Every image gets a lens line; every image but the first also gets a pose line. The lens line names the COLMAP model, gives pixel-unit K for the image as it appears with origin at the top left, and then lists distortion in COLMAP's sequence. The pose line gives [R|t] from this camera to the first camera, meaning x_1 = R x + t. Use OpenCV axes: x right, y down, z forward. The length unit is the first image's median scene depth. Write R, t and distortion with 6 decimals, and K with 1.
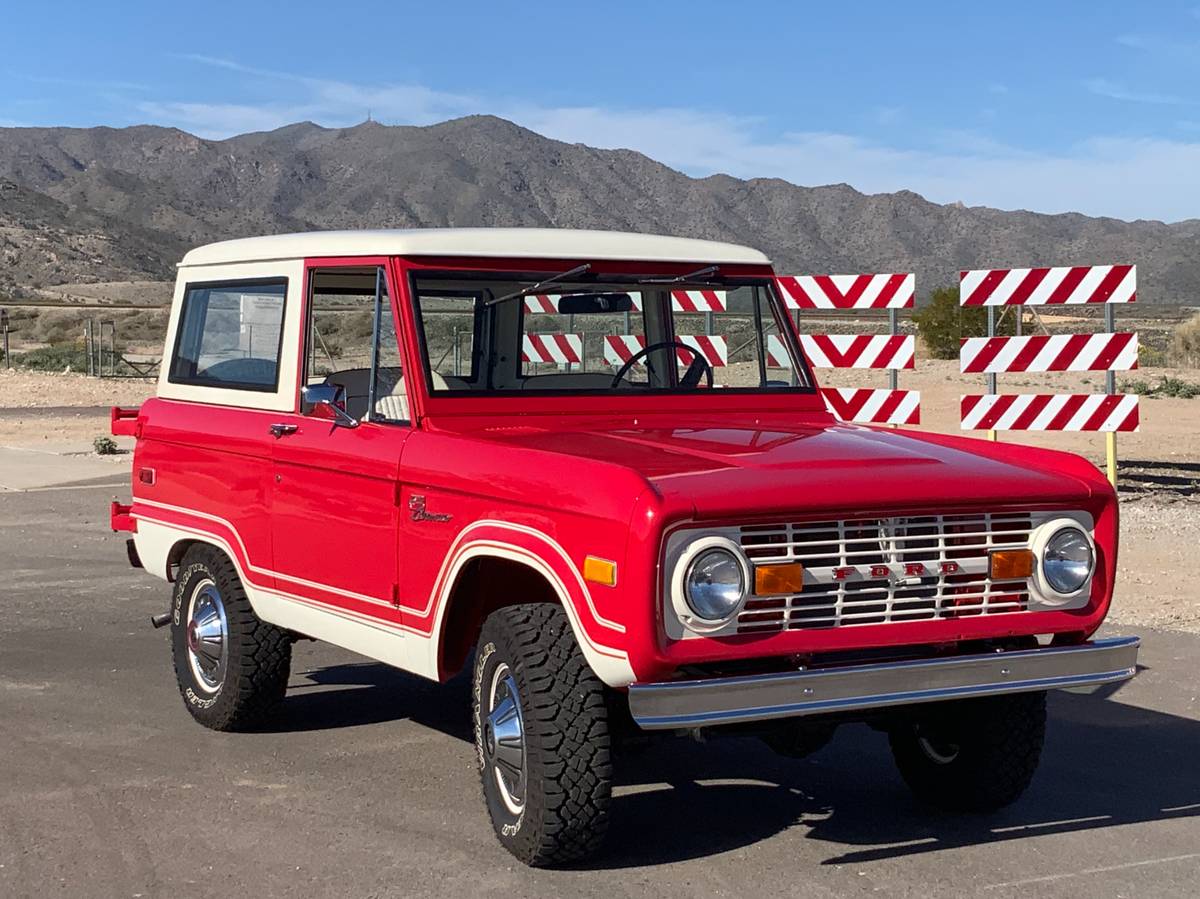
lens RADIAL K [[2110.9, 0, 595.8], [0, 2110.9, 454.9], [0, 0, 1]] dist [0.113700, 0.000000]
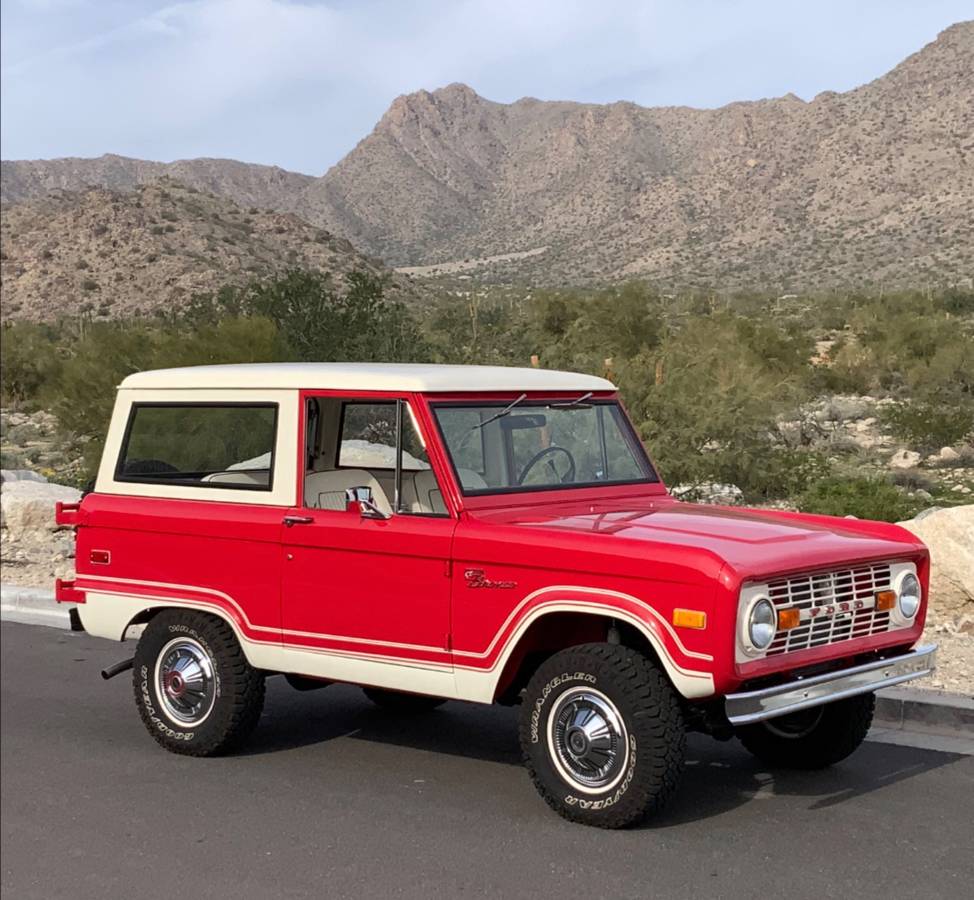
lens RADIAL K [[1876.7, 0, 493.0], [0, 1876.7, 451.3], [0, 0, 1]] dist [0.120746, 0.000000]
pose [[0.939616, -0.020428, 0.341619, -0.516072], [0.026573, 0.999558, -0.013320, -0.043301], [-0.341196, 0.021593, 0.939744, -0.166076]]
